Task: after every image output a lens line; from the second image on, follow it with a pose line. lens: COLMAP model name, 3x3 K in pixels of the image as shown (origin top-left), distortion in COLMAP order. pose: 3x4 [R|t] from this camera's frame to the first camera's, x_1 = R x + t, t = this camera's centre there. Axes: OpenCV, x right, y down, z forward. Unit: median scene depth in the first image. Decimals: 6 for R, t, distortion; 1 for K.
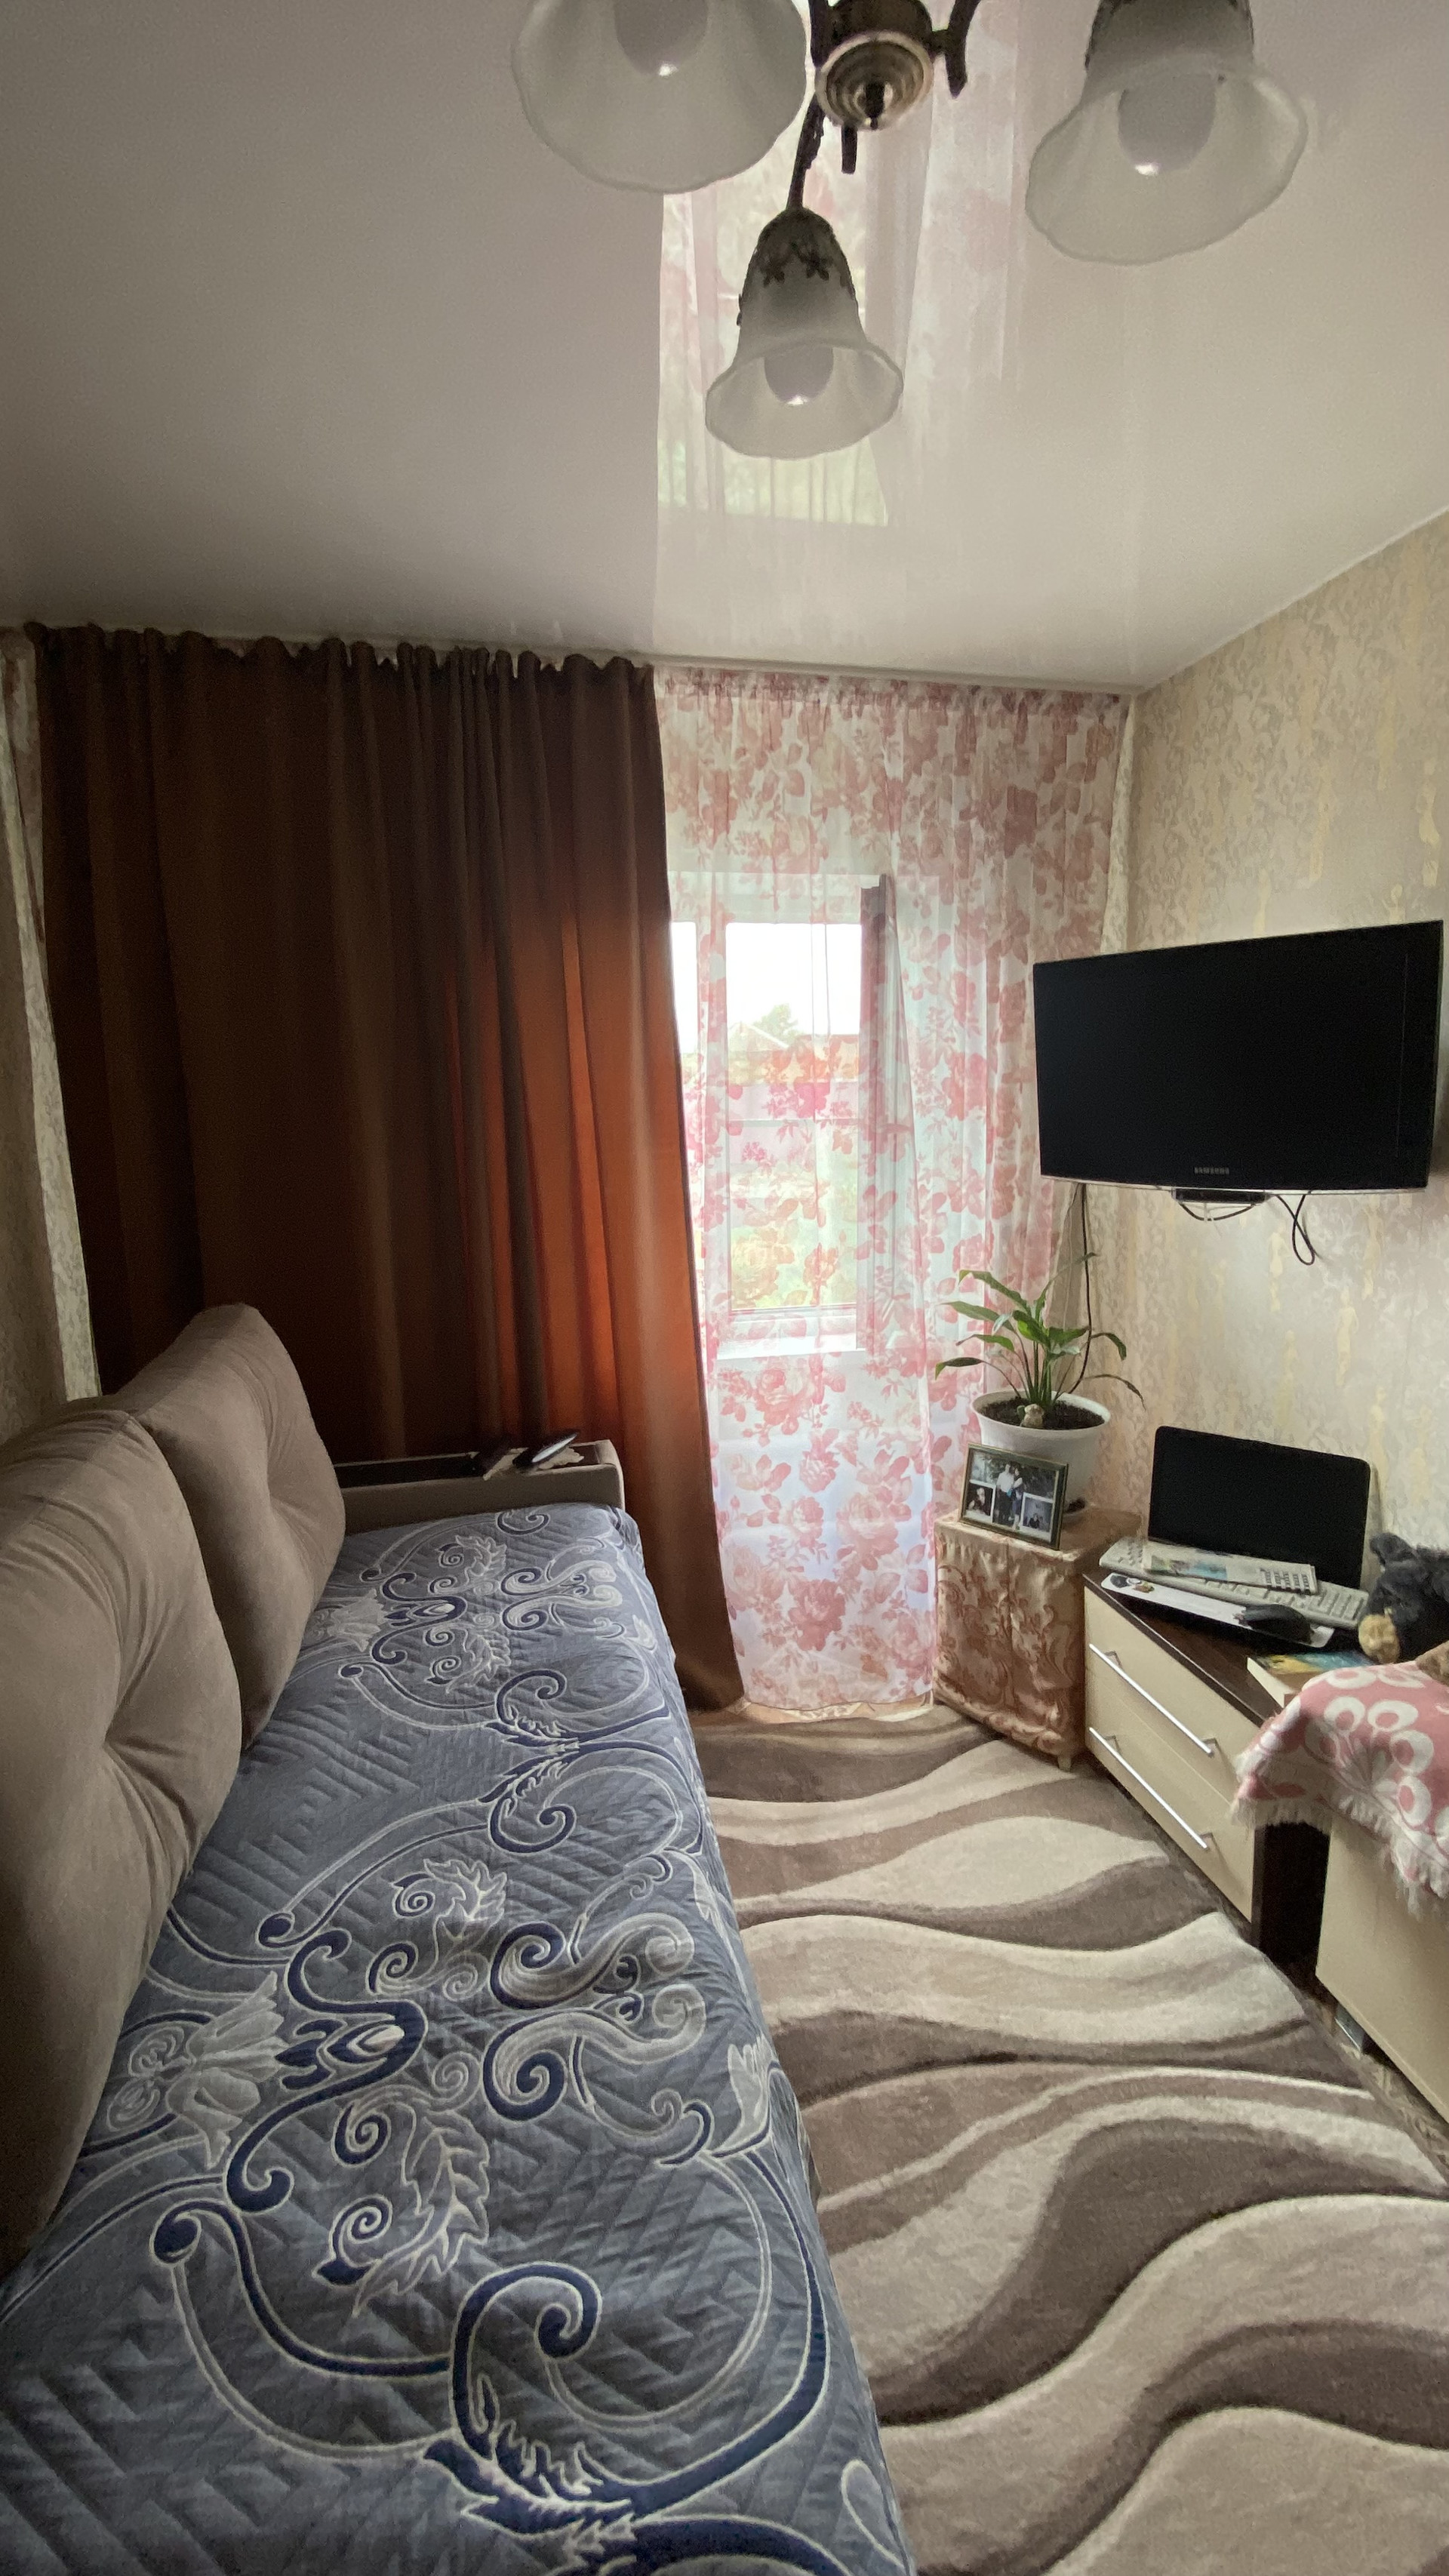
lens RADIAL K [[1054.5, 0, 718.6], [0, 1054.5, 1280.7], [0, 0, 1]] dist [0.021032, -0.021011]
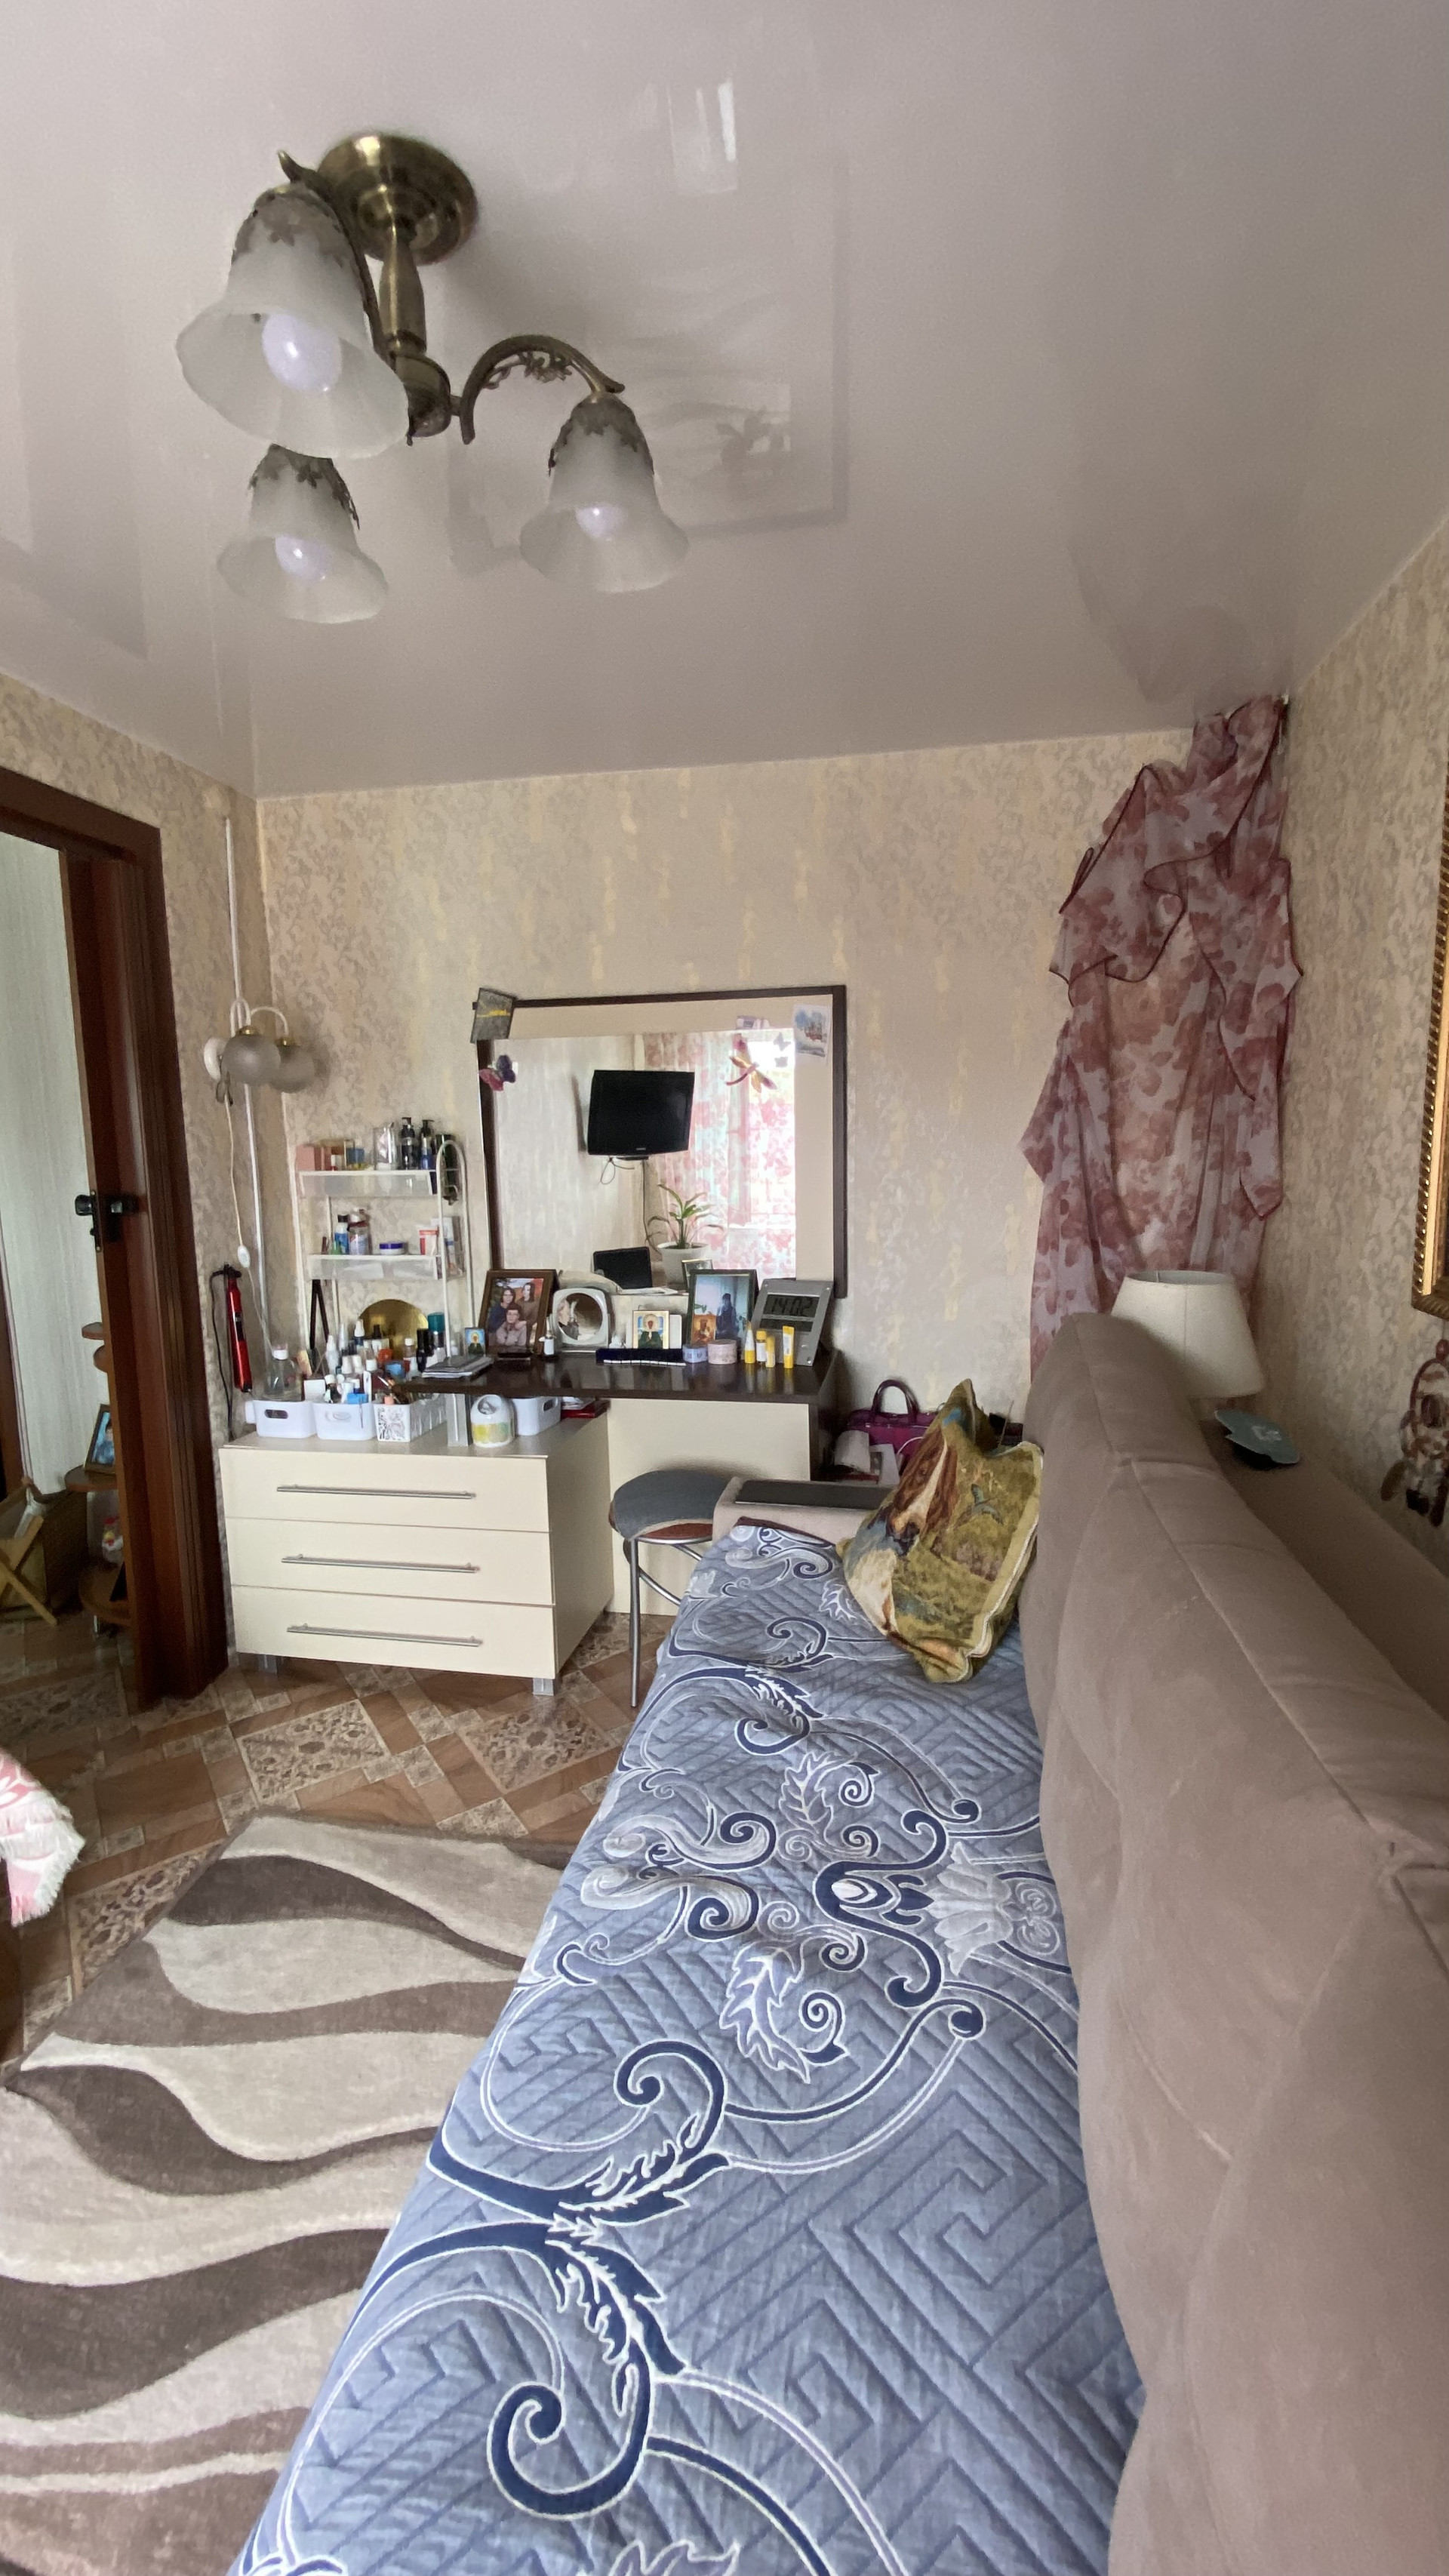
lens RADIAL K [[1054.5, 0, 723.5], [0, 1054.5, 1290.4], [0, 0, 1]] dist [0.021032, -0.021011]
pose [[-0.927819, -0.032245, 0.371633, -0.606681], [0.092336, 0.945401, 0.312555, -0.332458], [-0.361421, 0.324310, -0.874184, 1.871603]]
